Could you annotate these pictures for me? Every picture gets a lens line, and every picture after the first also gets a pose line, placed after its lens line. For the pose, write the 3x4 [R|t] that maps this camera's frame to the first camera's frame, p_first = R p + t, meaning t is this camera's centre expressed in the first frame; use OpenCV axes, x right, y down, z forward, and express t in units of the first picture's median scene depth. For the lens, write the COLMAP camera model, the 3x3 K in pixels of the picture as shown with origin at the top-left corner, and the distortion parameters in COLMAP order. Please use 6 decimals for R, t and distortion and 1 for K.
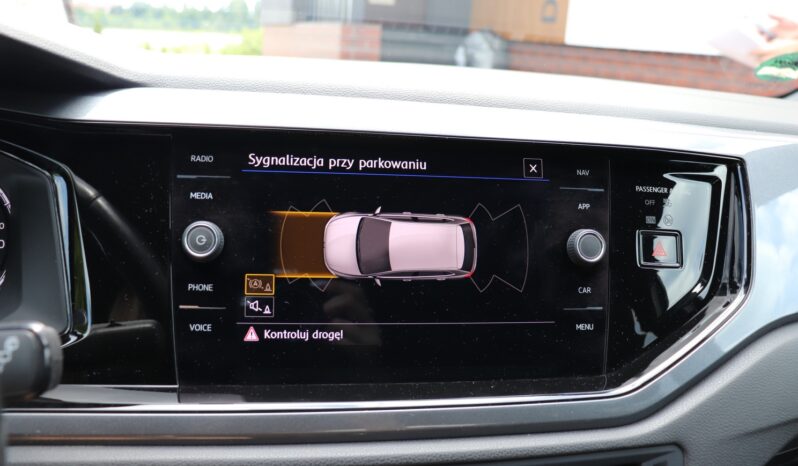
lens RADIAL K [[664.2, 0, 392.8], [0, 664.2, 231.0], [0, 0, 1]] dist [-0.176821, 0.139482]
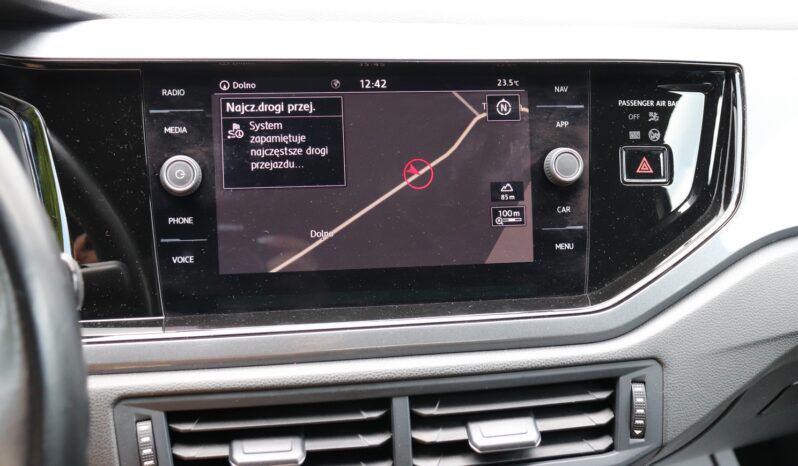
lens RADIAL K [[1015.3, 0, 398.5], [0, 1015.3, 232.9], [0, 0, 1]] dist [0.002142, 0.000000]
pose [[0.999244, -0.038355, 0.006346, 0.033343], [0.037599, 0.994953, 0.093029, -0.028090], [-0.009882, -0.092720, 0.995643, -0.557546]]
